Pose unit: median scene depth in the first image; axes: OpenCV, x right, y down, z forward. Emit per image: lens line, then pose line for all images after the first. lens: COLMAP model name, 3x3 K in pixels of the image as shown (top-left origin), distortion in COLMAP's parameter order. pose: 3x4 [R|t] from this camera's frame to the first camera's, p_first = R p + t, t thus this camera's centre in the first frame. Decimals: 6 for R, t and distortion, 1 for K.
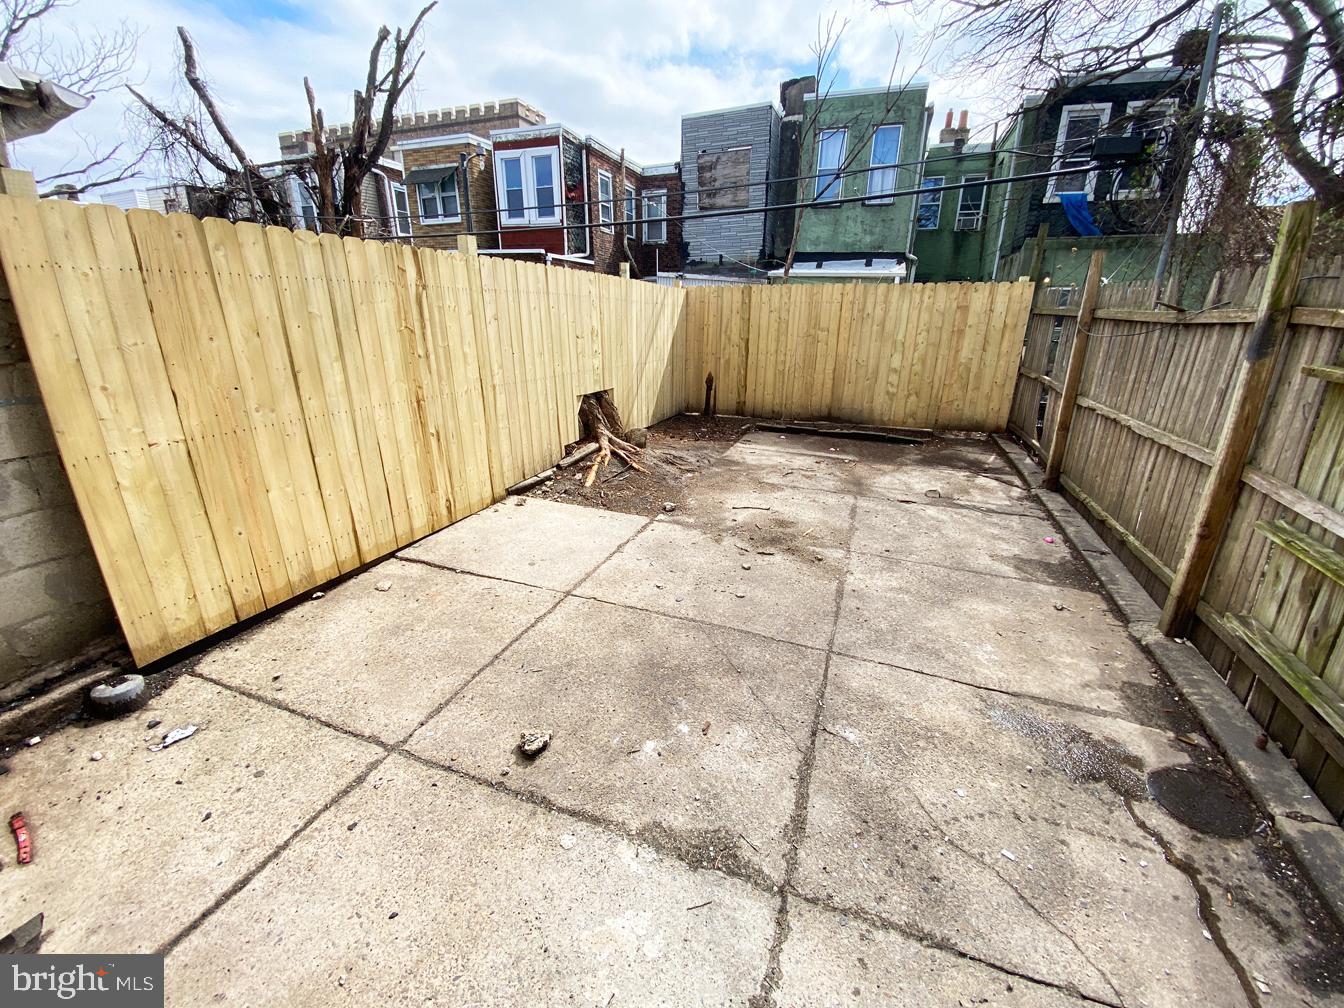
lens RADIAL K [[543.7, 0, 672.0], [0, 543.7, 504.0], [0, 0, 1]] dist [0.009987, -0.017960]
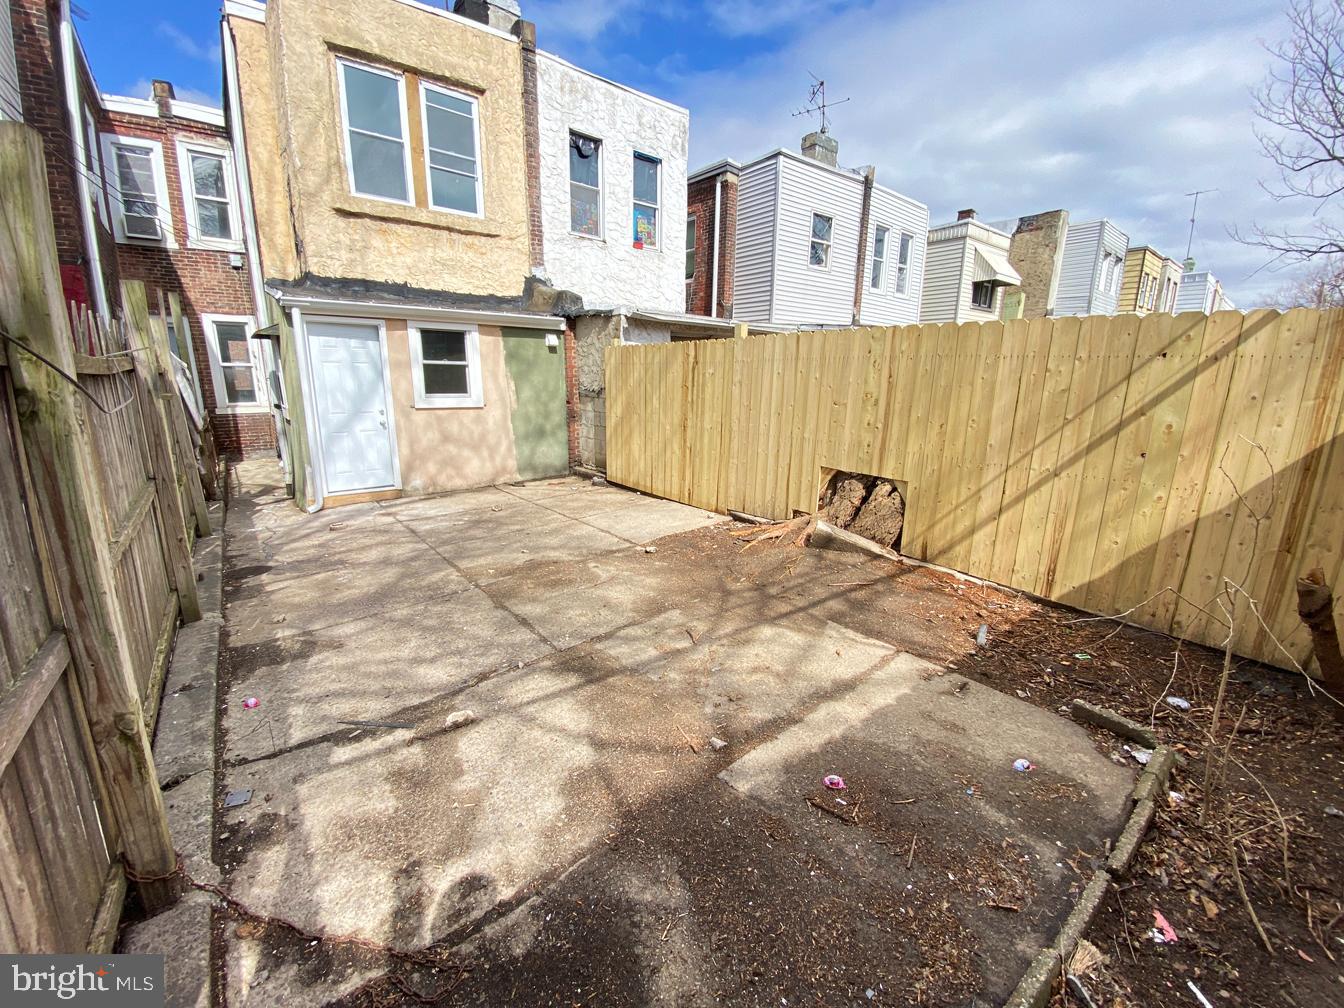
lens RADIAL K [[543.7, 0, 672.0], [0, 543.7, 504.0], [0, 0, 1]] dist [0.009987, -0.017960]
pose [[-0.512231, 0.182135, -0.839313, 0.874523], [-0.296887, 0.879459, 0.372035, -0.497394], [0.805902, 0.439749, -0.396413, 1.453937]]
